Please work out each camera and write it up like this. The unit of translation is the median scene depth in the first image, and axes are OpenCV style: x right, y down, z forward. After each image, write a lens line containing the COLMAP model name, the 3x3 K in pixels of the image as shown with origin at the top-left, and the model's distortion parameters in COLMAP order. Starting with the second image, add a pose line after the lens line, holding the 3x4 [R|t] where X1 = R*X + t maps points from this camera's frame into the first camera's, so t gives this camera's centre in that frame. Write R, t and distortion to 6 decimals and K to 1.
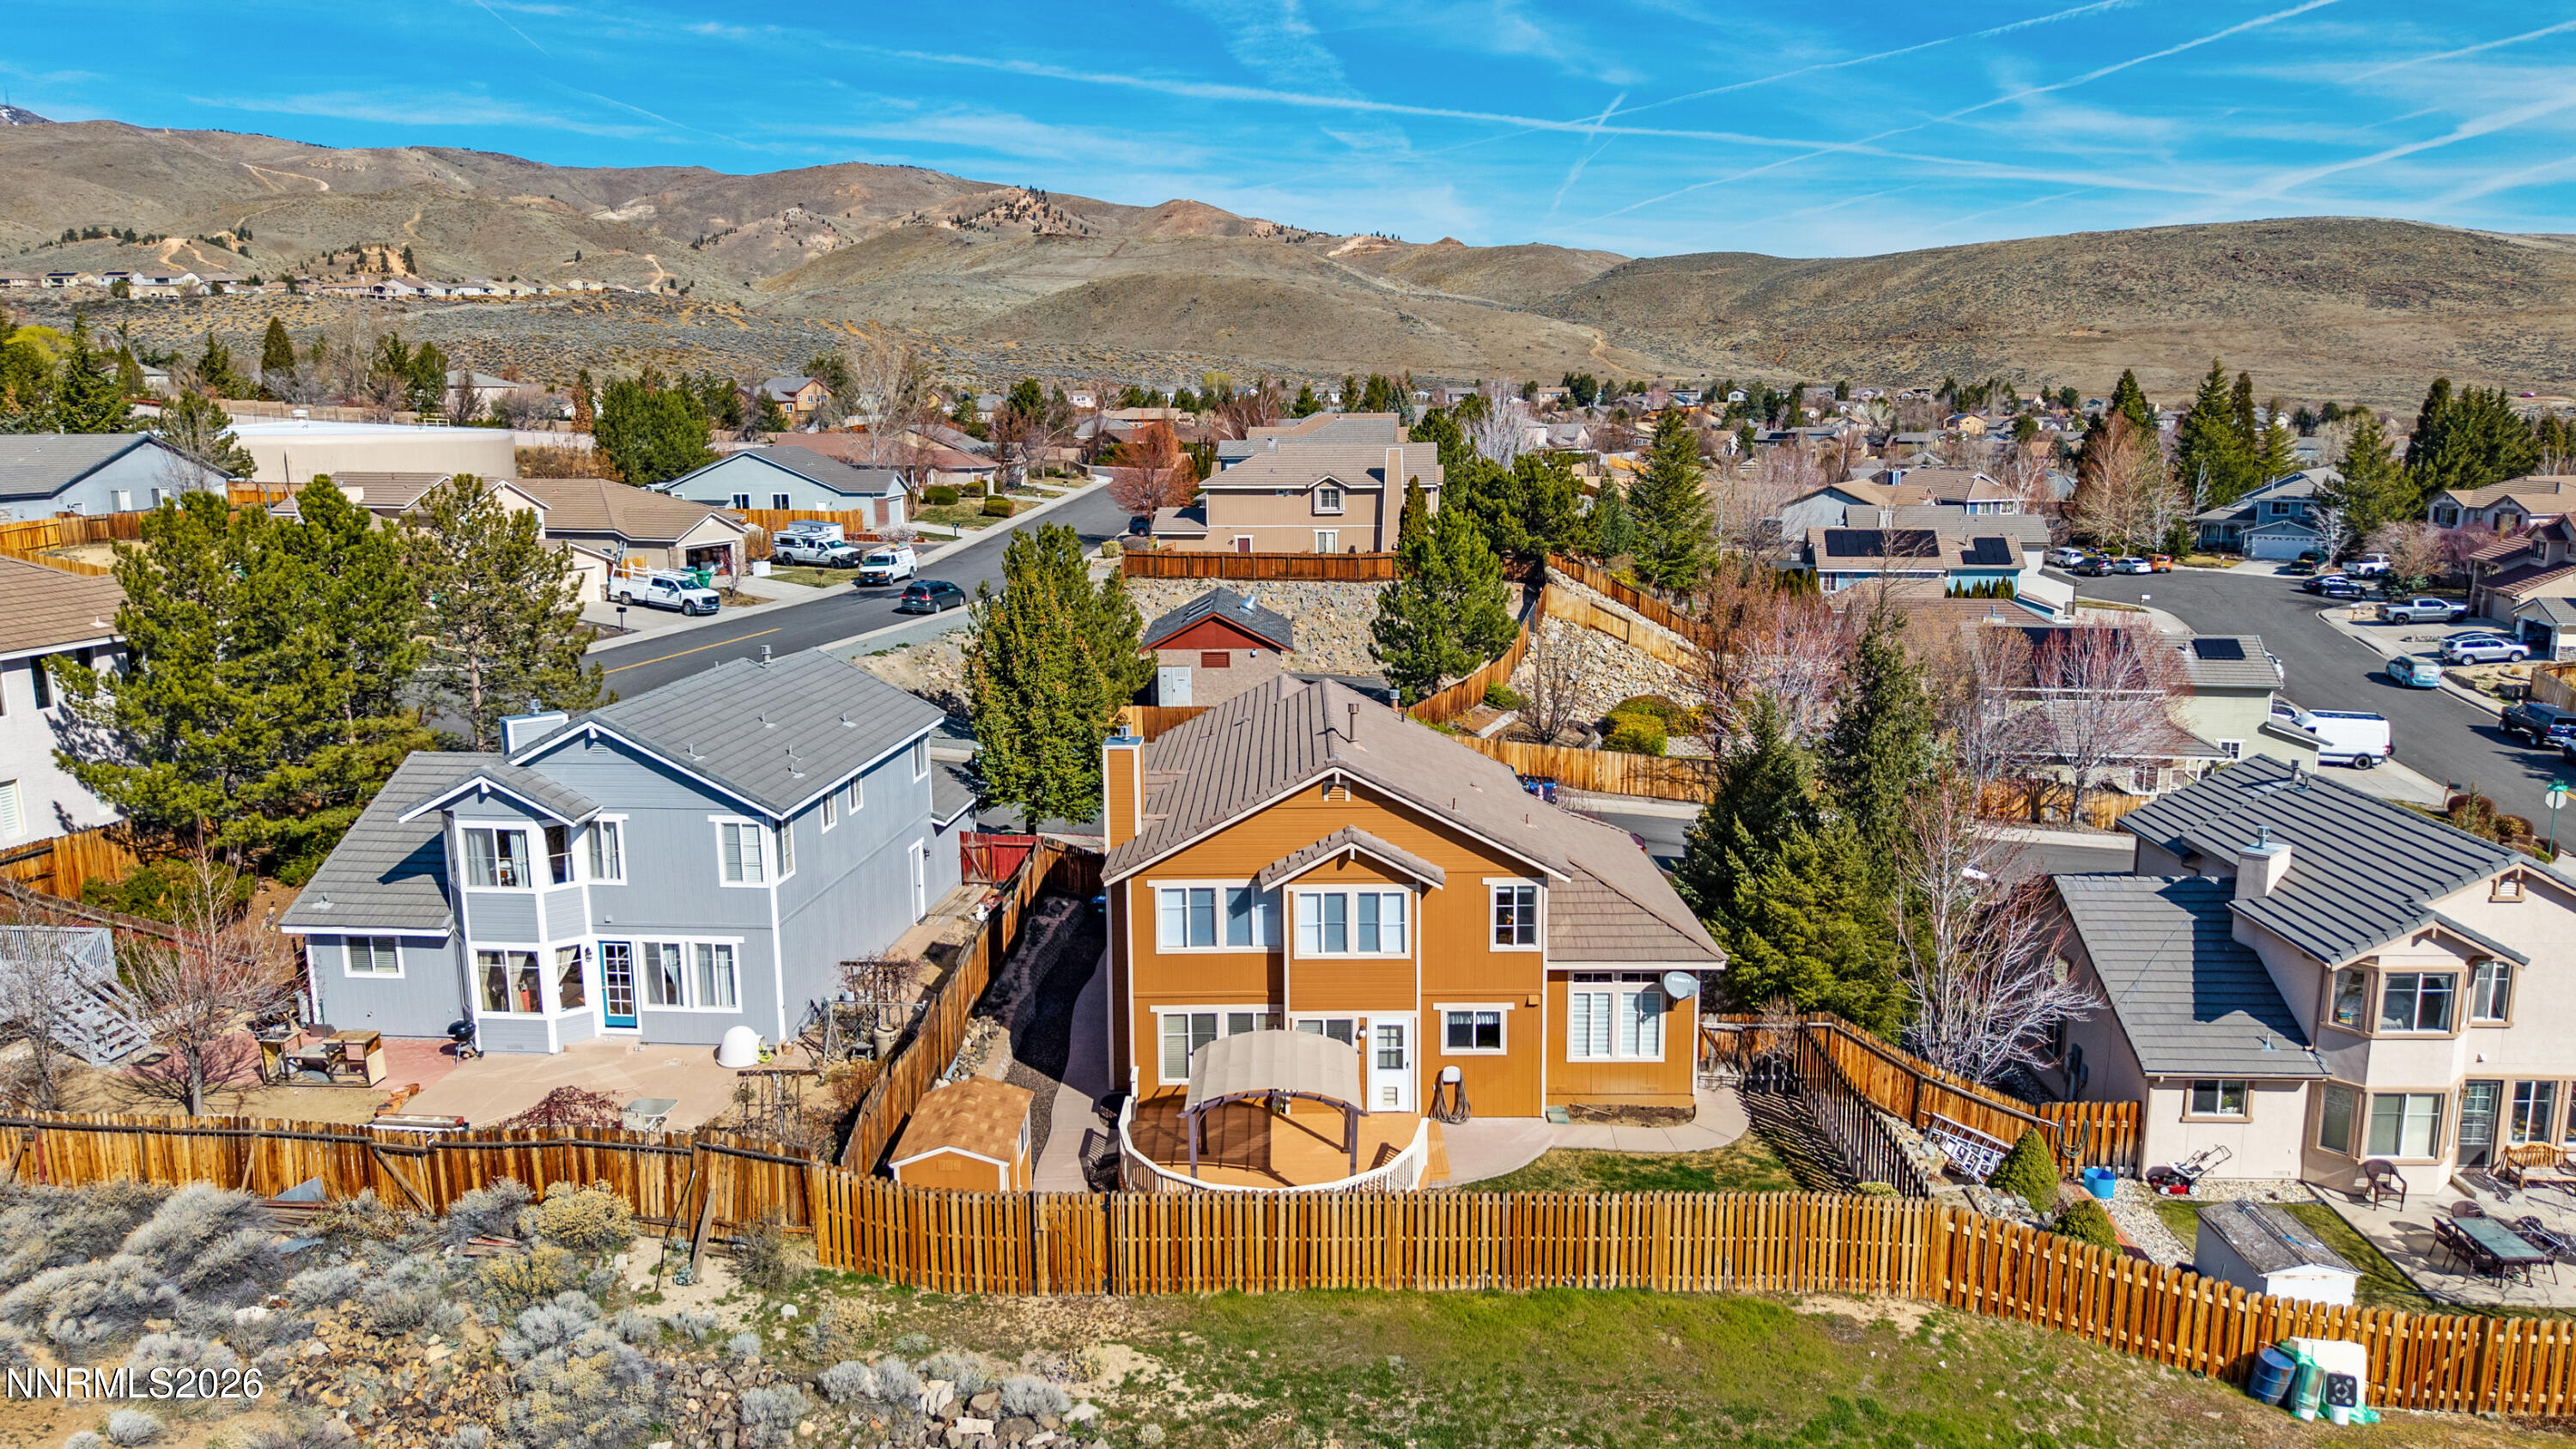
lens RADIAL K [[1752.1, 0, 1292.8], [0, 1752.1, 725.4], [0, 0, 1]] dist [0.023595, -0.027621]
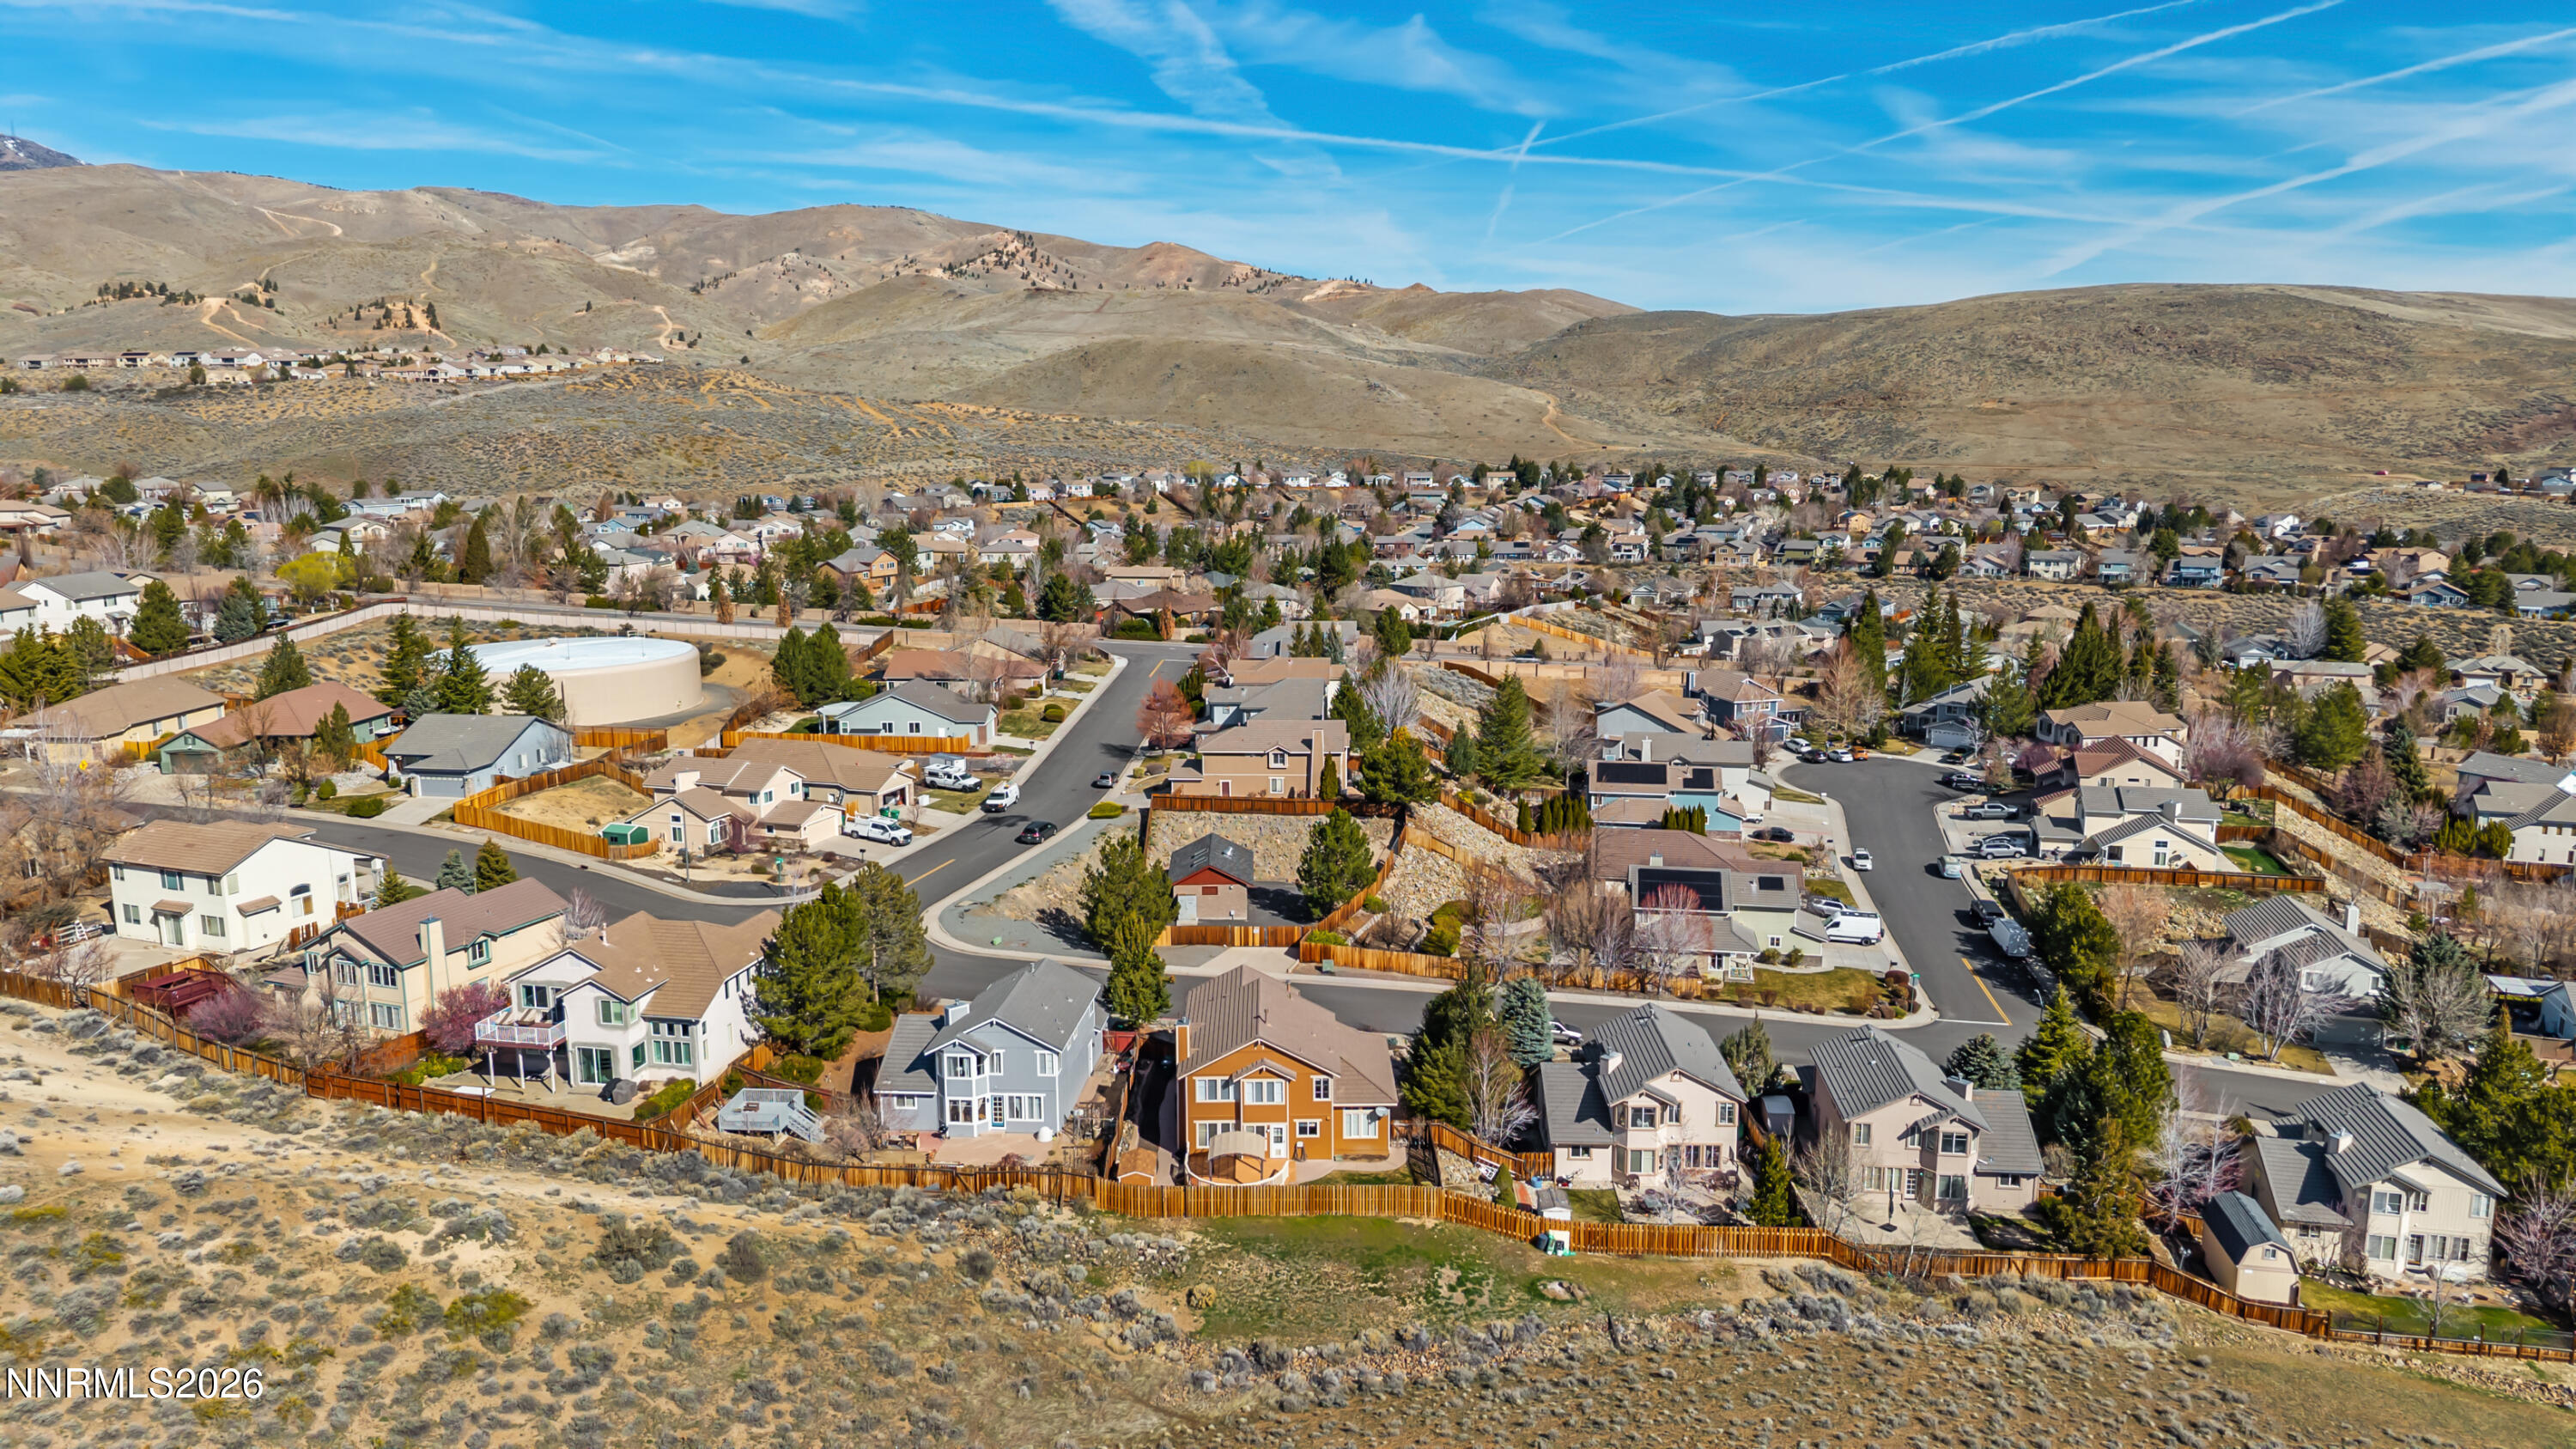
lens RADIAL K [[1717.8, 0, 1292.8], [0, 1717.8, 733.6], [0, 0, 1]] dist [0.040497, -0.049133]
pose [[0.999920, 0.000265, 0.012681, 0.041169], [-0.000237, 0.999998, -0.002217, -0.435595], [-0.012681, 0.002213, 0.999917, -1.692265]]
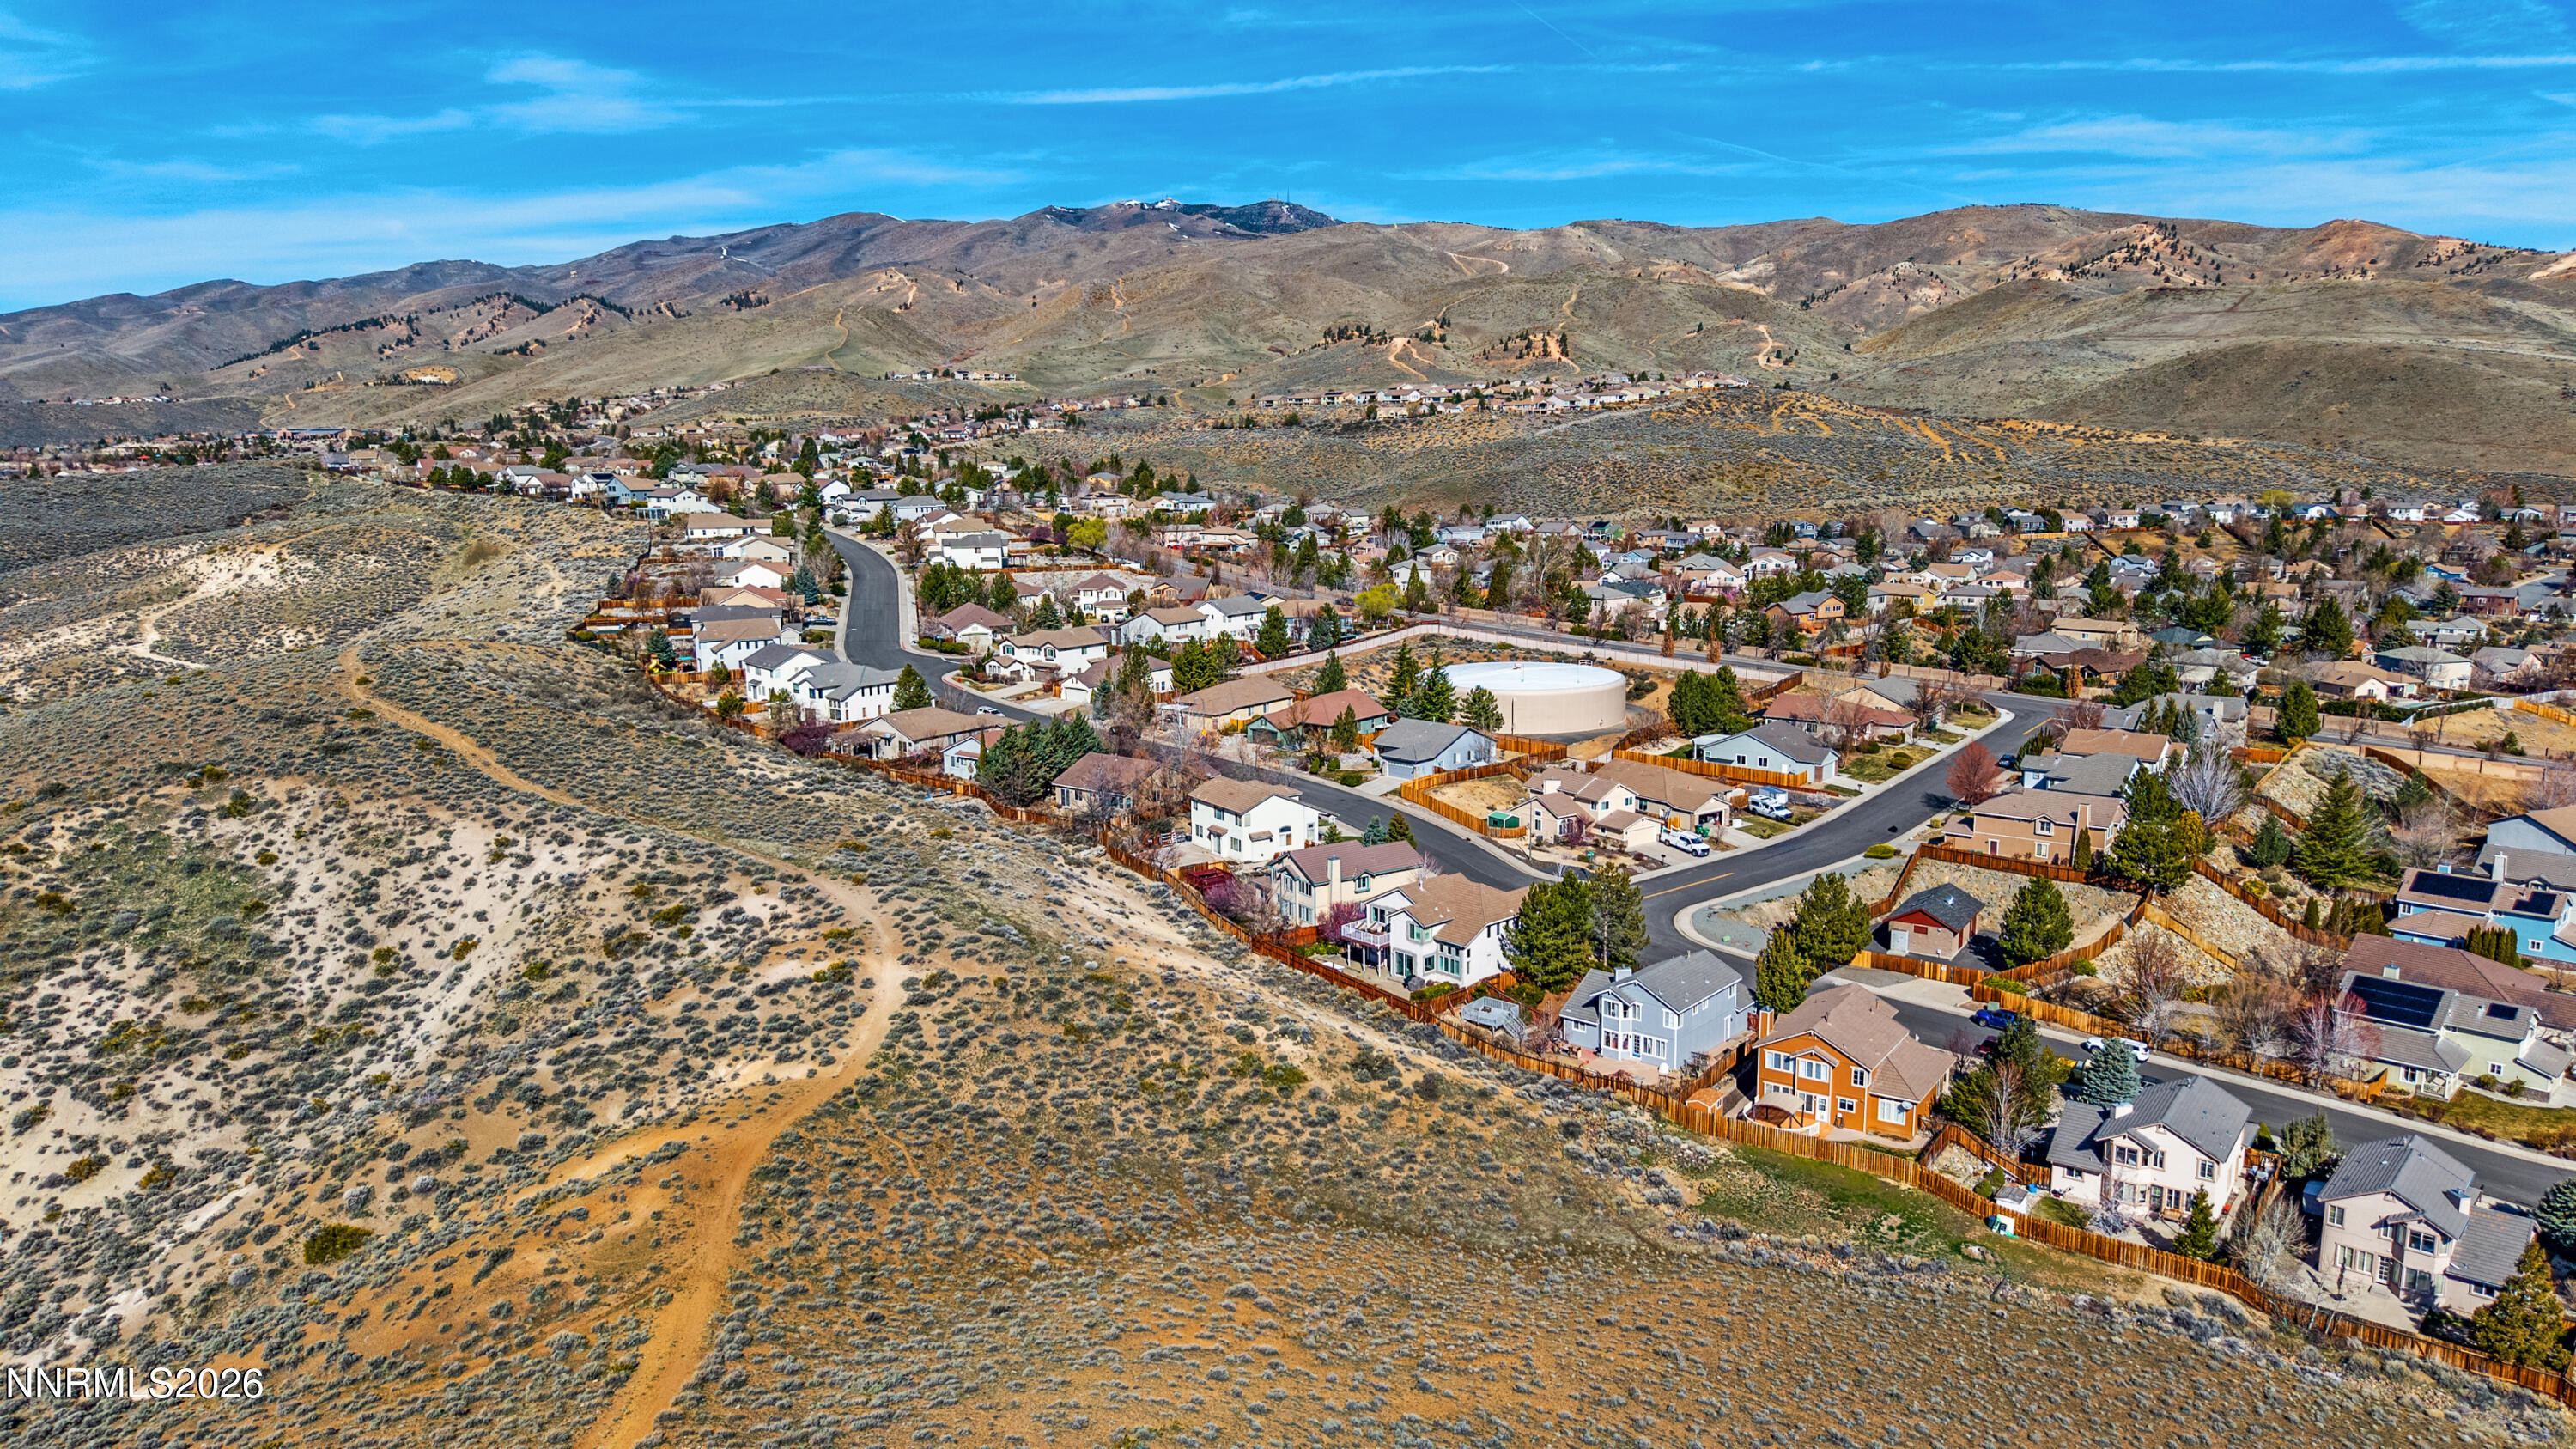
lens RADIAL K [[1717.8, 0, 1292.8], [0, 1717.8, 733.6], [0, 0, 1]] dist [0.040497, -0.049133]
pose [[0.823584, 0.096433, -0.558936, 1.067759], [-0.097526, 0.994841, 0.027937, -0.578722], [0.558747, 0.031502, 0.828740, -2.641319]]
